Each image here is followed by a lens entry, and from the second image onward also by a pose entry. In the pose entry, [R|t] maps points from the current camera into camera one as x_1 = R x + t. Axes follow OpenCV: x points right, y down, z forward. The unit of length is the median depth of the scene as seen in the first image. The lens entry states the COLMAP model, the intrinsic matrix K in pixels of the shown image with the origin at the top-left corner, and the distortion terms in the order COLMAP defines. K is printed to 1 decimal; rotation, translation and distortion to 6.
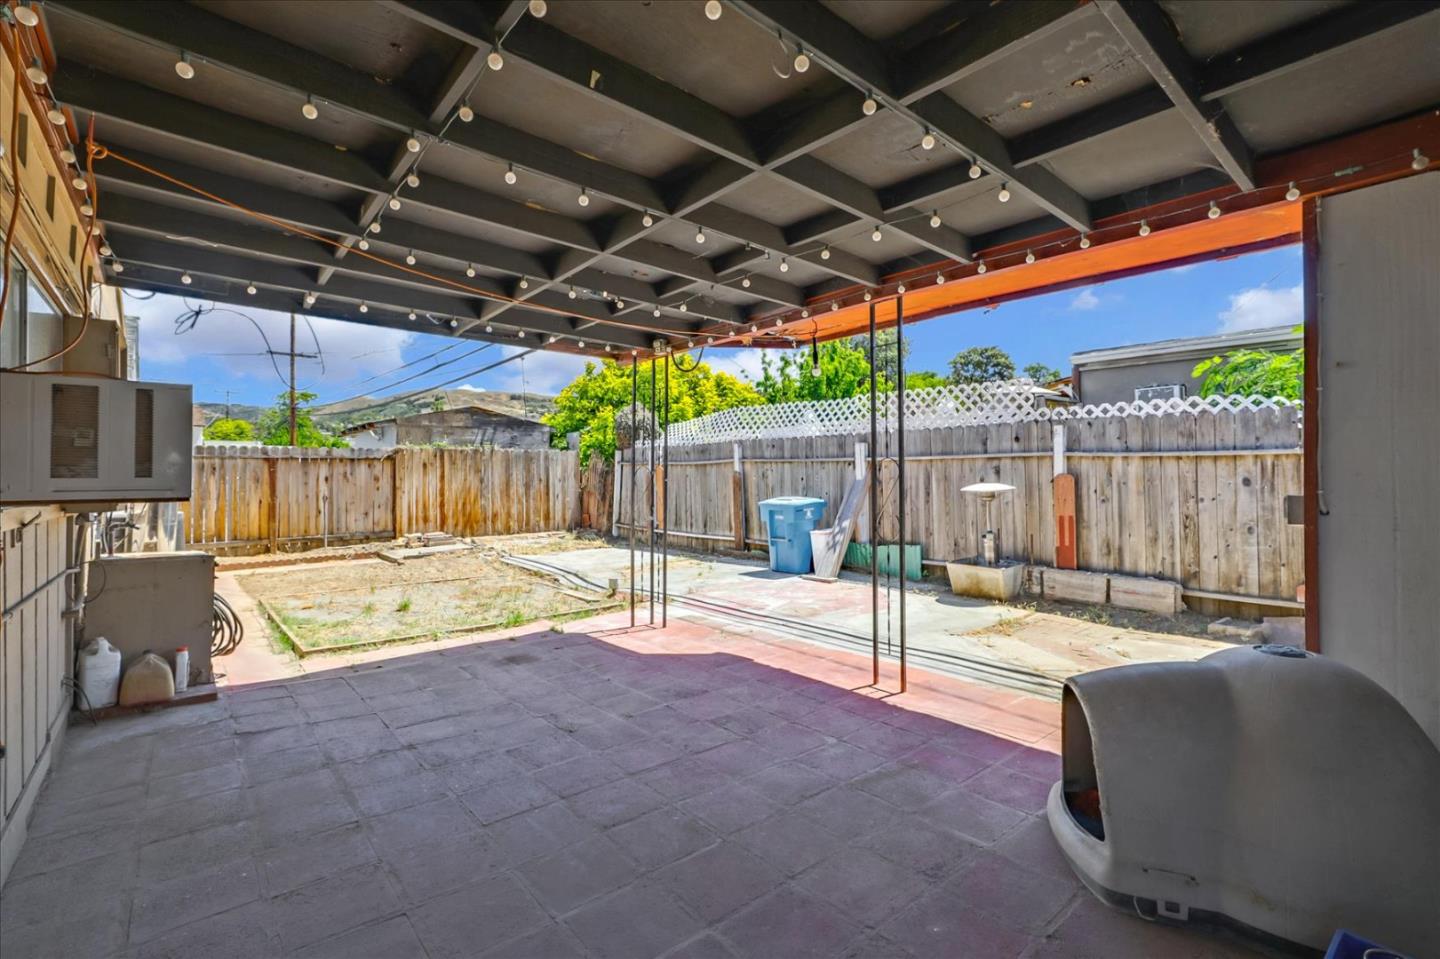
lens RADIAL K [[659.8, 0, 718.5], [0, 659.8, 472.6], [0, 0, 1]] dist [-0.029589, 0.000548]
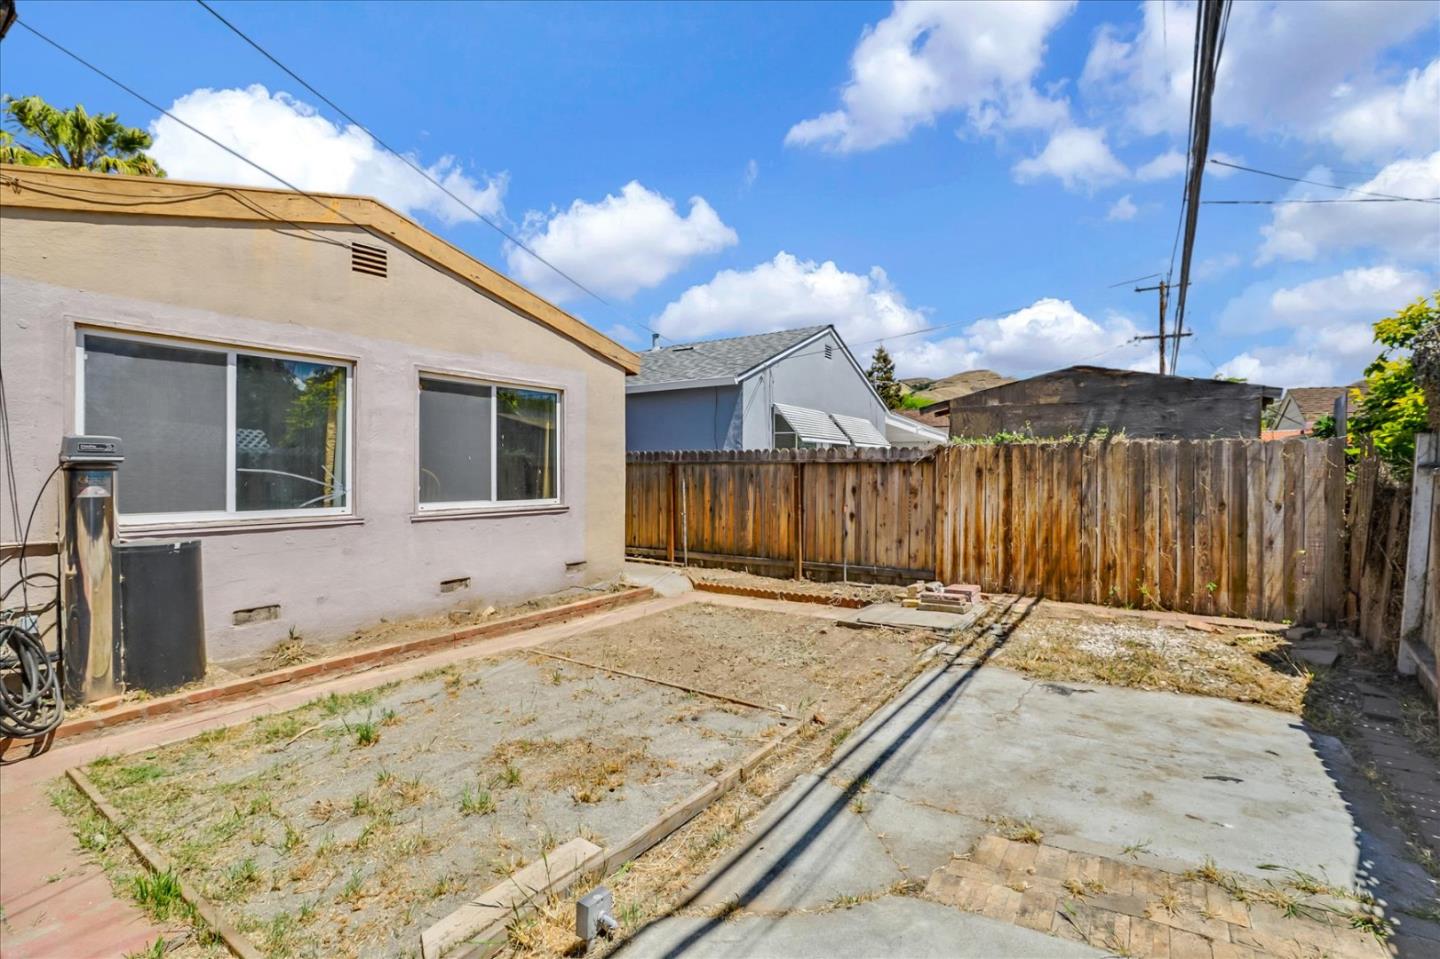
lens RADIAL K [[659.8, 0, 721.2], [0, 659.8, 469.8], [0, 0, 1]] dist [-0.029589, 0.000548]
pose [[0.286182, 0.007597, -0.958145, 0.071487], [-0.003038, 0.999971, 0.007021, -0.016247], [0.958171, 0.000901, 0.286196, 0.570804]]
